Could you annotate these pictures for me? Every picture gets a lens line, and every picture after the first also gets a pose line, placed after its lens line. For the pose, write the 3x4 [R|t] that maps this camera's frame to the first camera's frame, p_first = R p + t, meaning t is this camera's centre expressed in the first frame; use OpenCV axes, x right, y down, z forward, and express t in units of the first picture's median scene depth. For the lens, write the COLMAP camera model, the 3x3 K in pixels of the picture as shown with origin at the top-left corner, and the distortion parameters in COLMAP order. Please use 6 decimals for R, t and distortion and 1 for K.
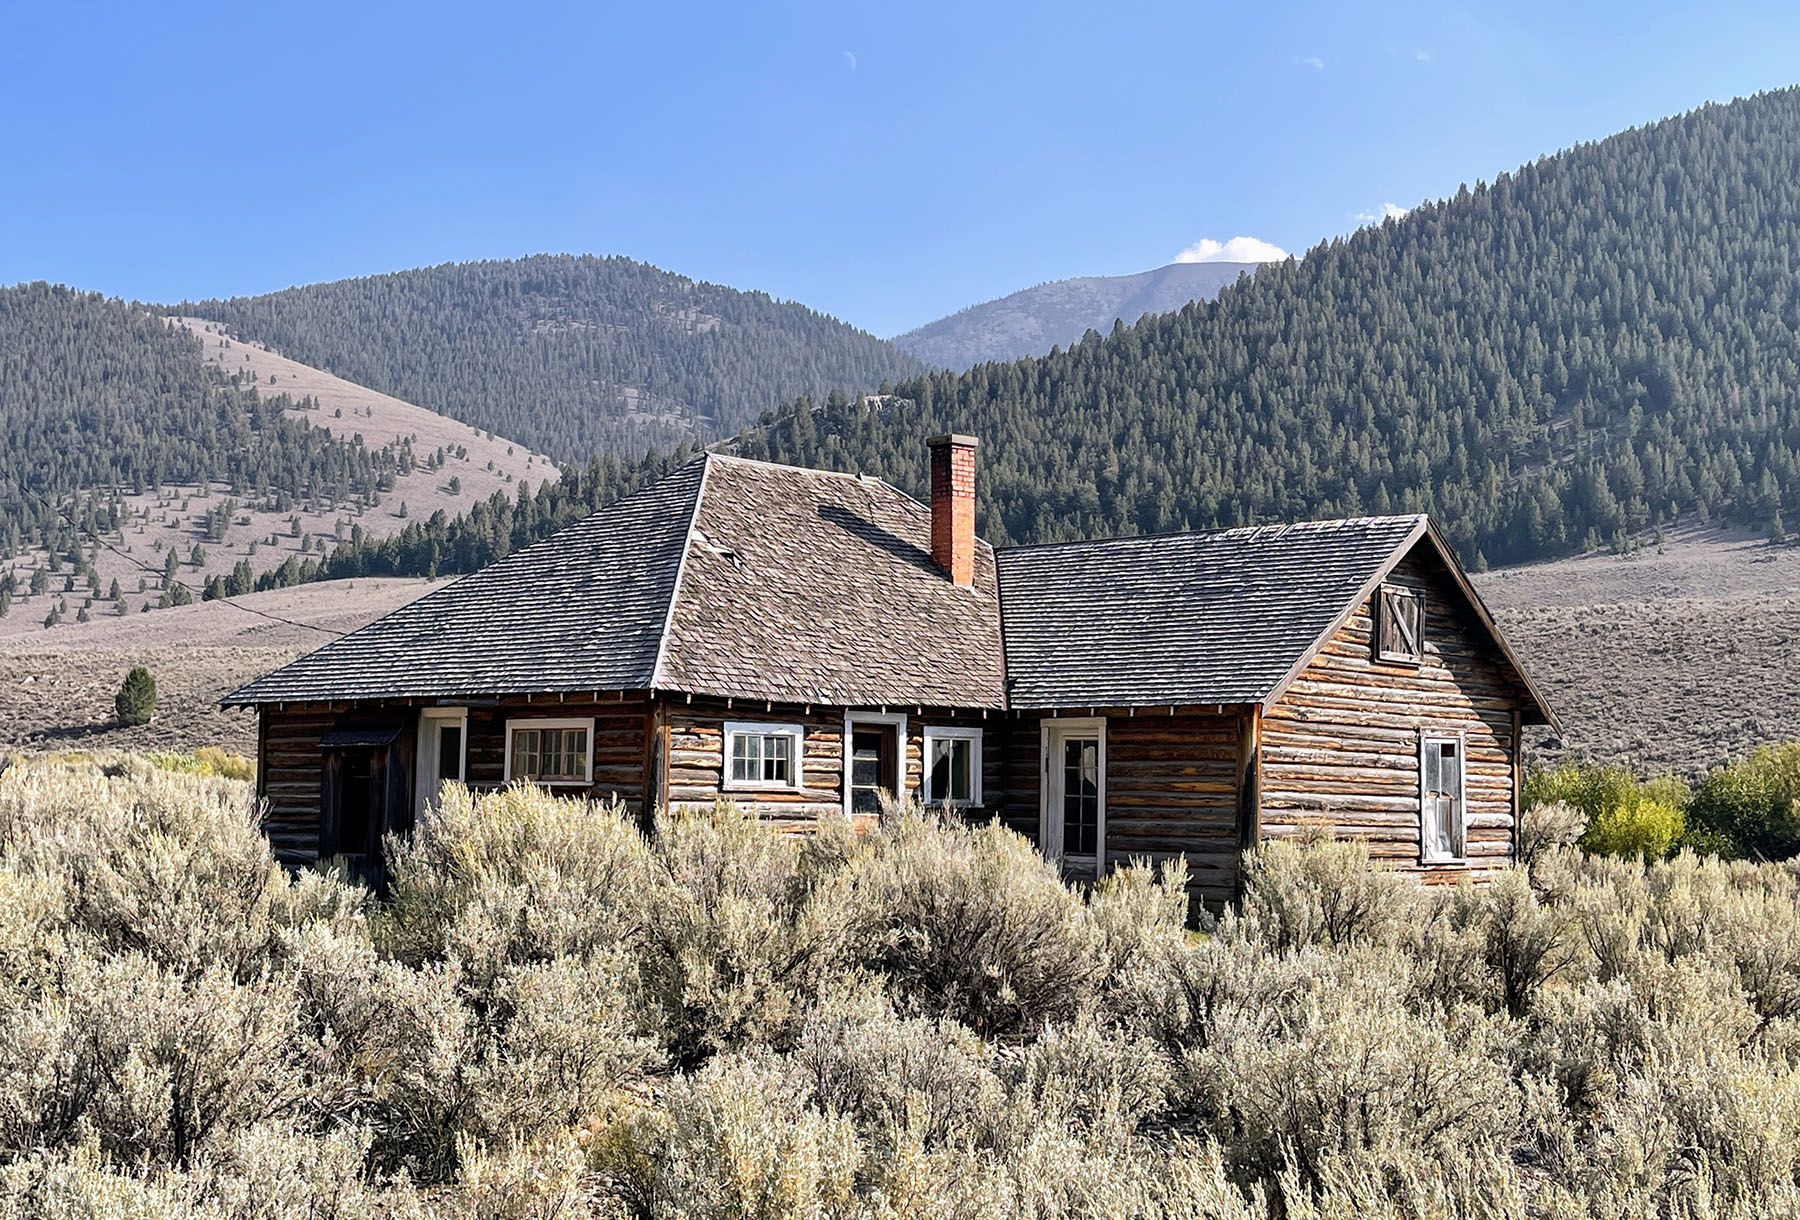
lens RADIAL K [[2243.3, 0, 896.6], [0, 2243.3, 618.5], [0, 0, 1]] dist [0.087352, 0.000000]
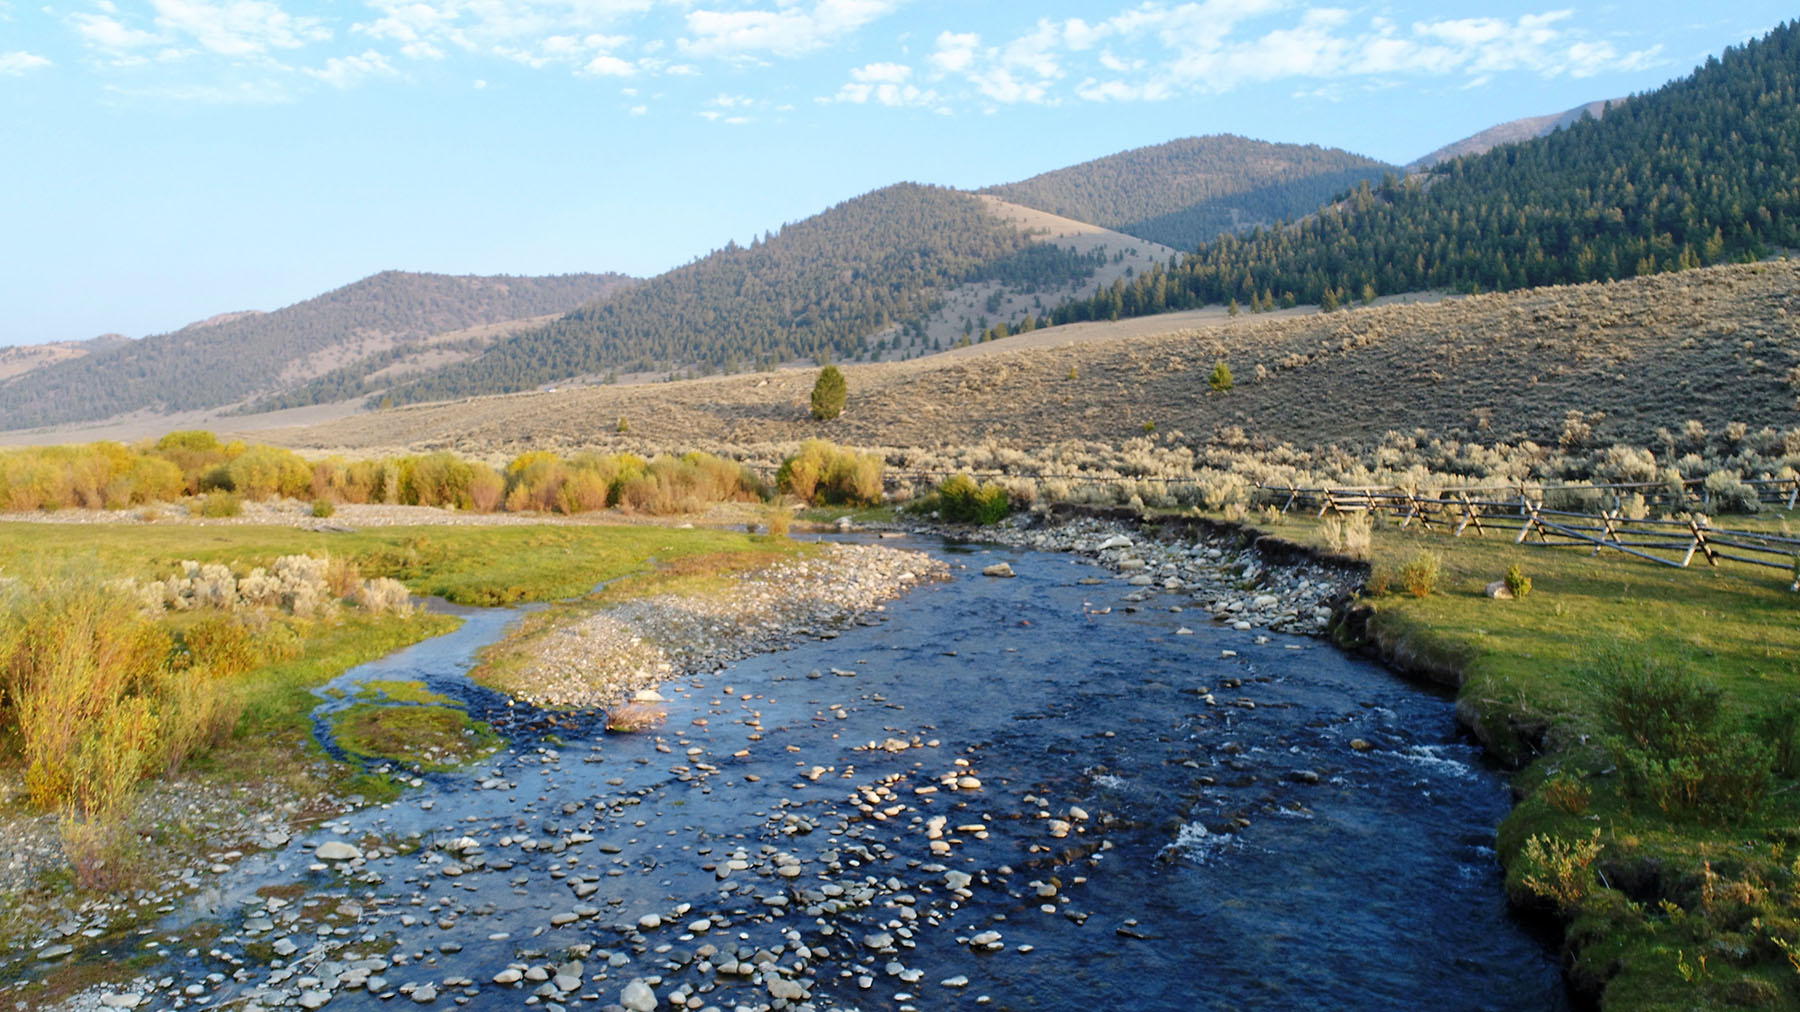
lens RADIAL K [[1212.5, 0, 896.2], [0, 1212.5, 502.2], [0, 0, 1]] dist [-0.019295, 0.005474]
pose [[0.924314, -0.010330, -0.381493, -0.018415], [0.055061, 0.992784, 0.106525, 0.005763], [0.377640, -0.119468, 0.918213, 0.102314]]
